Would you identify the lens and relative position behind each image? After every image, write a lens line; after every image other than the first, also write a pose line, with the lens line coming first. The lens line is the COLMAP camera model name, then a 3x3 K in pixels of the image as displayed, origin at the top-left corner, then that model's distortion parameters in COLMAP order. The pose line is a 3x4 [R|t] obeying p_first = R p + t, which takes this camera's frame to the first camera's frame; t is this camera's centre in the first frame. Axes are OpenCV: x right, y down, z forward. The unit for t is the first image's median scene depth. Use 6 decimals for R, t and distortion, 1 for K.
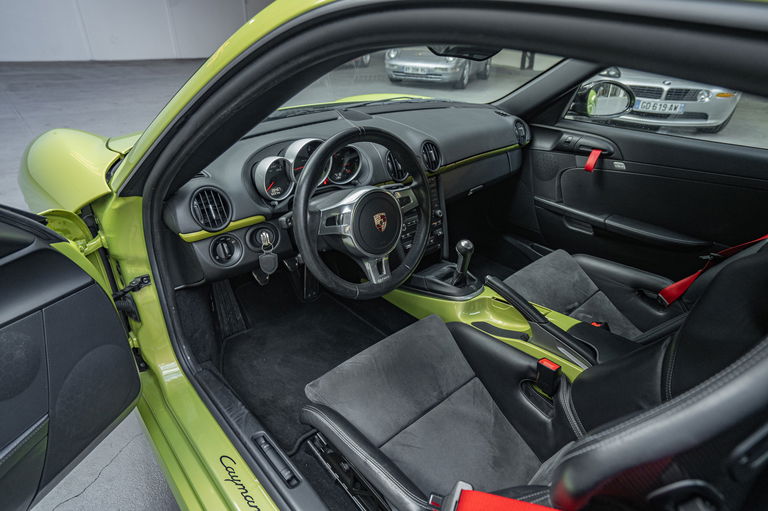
lens RADIAL K [[444.3, 0, 384.0], [0, 444.3, 255.5], [0, 0, 1]] dist [-0.003656, 0.016514]
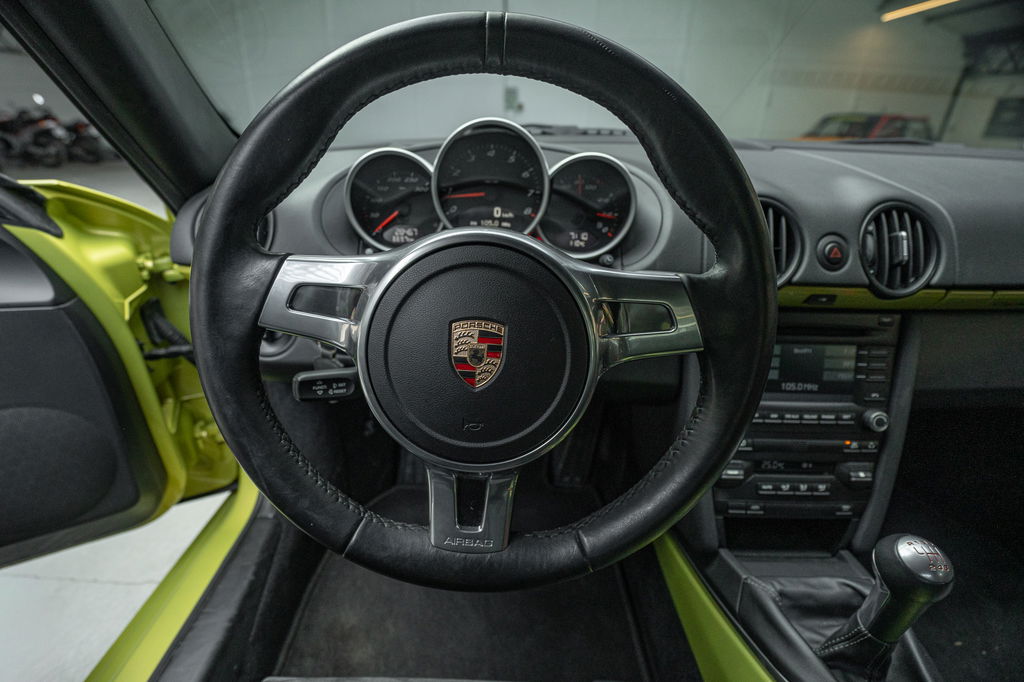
lens RADIAL K [[484.6, 0, 512.0], [0, 484.6, 341.0], [0, 0, 1]] dist [-0.019117, 0.000499]
pose [[0.715092, 0.265513, -0.646642, 0.186713], [-0.331415, 0.943256, 0.020807, -0.086738], [0.615473, 0.199427, 0.762510, 0.699418]]
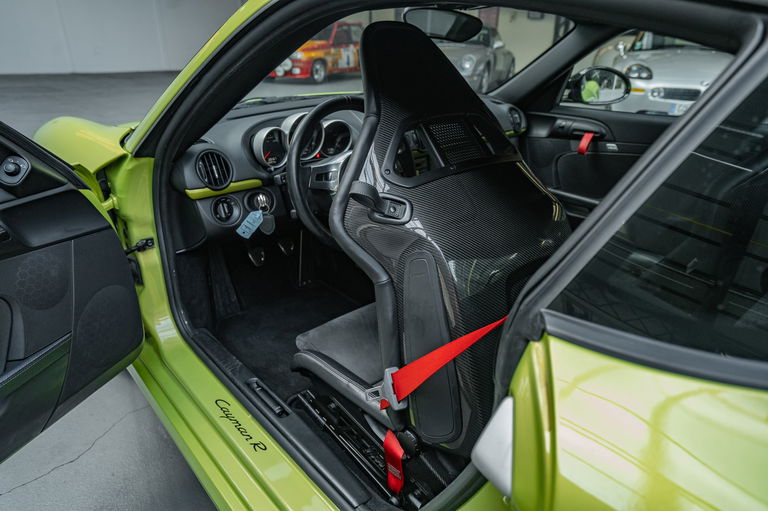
lens RADIAL K [[524.5, 0, 384.0], [0, 524.5, 255.5], [0, 0, 1]] dist [0.035384, 0.000189]
pose [[0.999586, -0.003091, -0.028606, 0.067300], [0.000685, 0.996485, -0.083768, 0.197128], [0.028764, 0.083714, 0.996075, -0.258444]]
